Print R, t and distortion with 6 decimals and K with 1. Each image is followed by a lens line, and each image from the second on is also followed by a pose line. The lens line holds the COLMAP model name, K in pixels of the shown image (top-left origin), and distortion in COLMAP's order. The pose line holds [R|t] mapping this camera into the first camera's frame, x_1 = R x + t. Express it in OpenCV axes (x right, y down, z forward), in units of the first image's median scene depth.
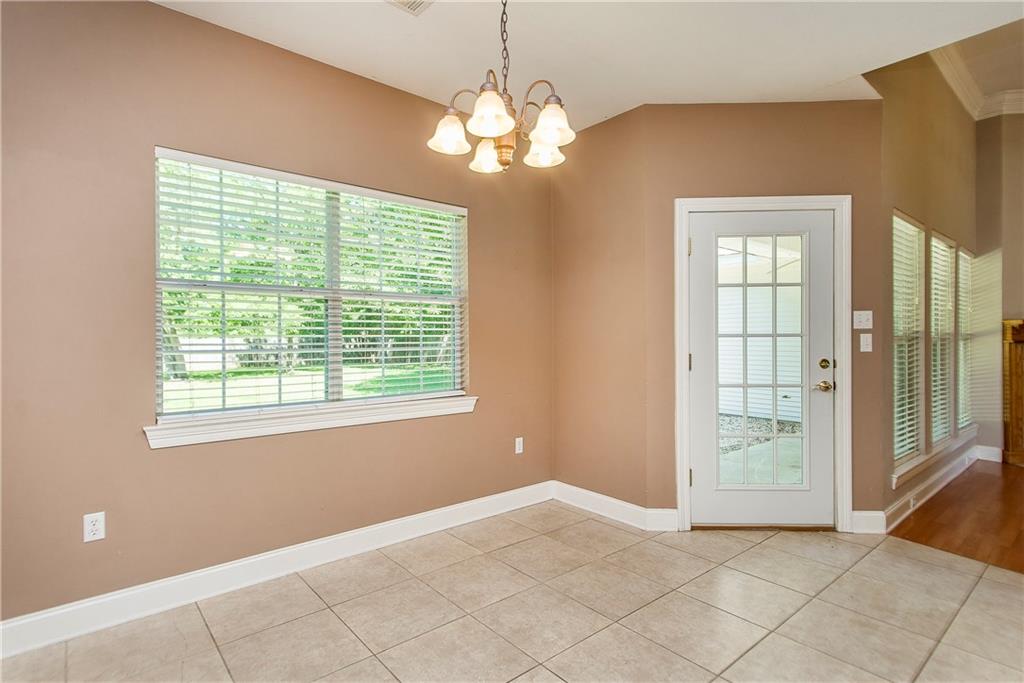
lens RADIAL K [[511.6, 0, 507.6], [0, 511.6, 340.1], [0, 0, 1]] dist [-0.003540, -0.000237]
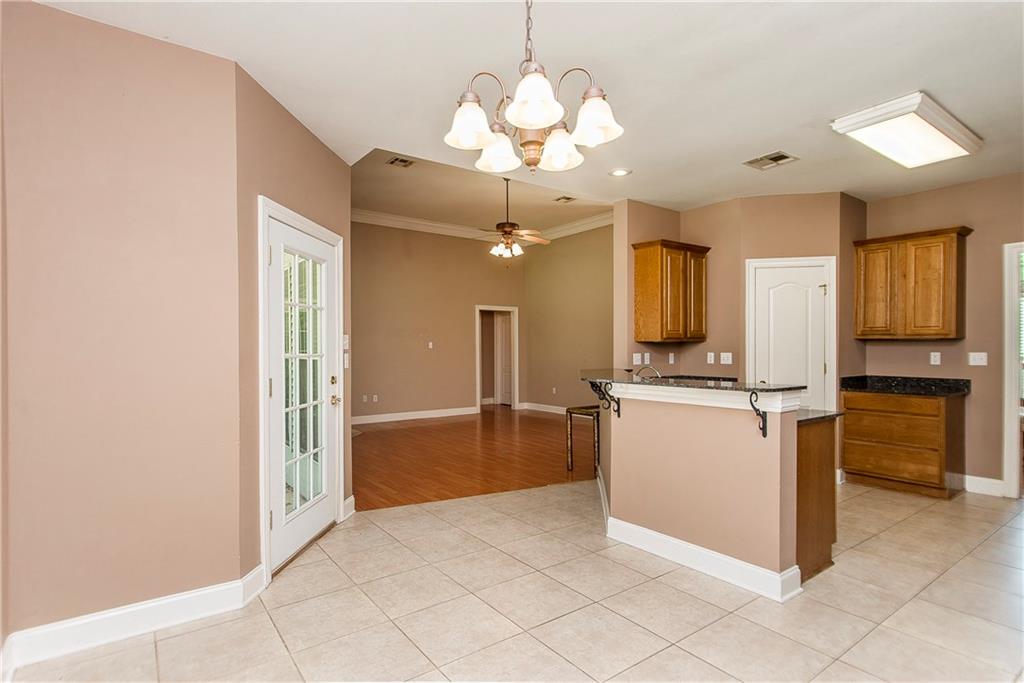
lens RADIAL K [[511.6, 0, 492.4], [0, 511.6, 348.9], [0, 0, 1]] dist [-0.003540, -0.000237]
pose [[0.081415, -0.004307, 0.996671, -0.551916], [0.009925, 0.999945, 0.003511, -0.025247], [-0.996631, 0.009606, 0.081454, 0.639510]]
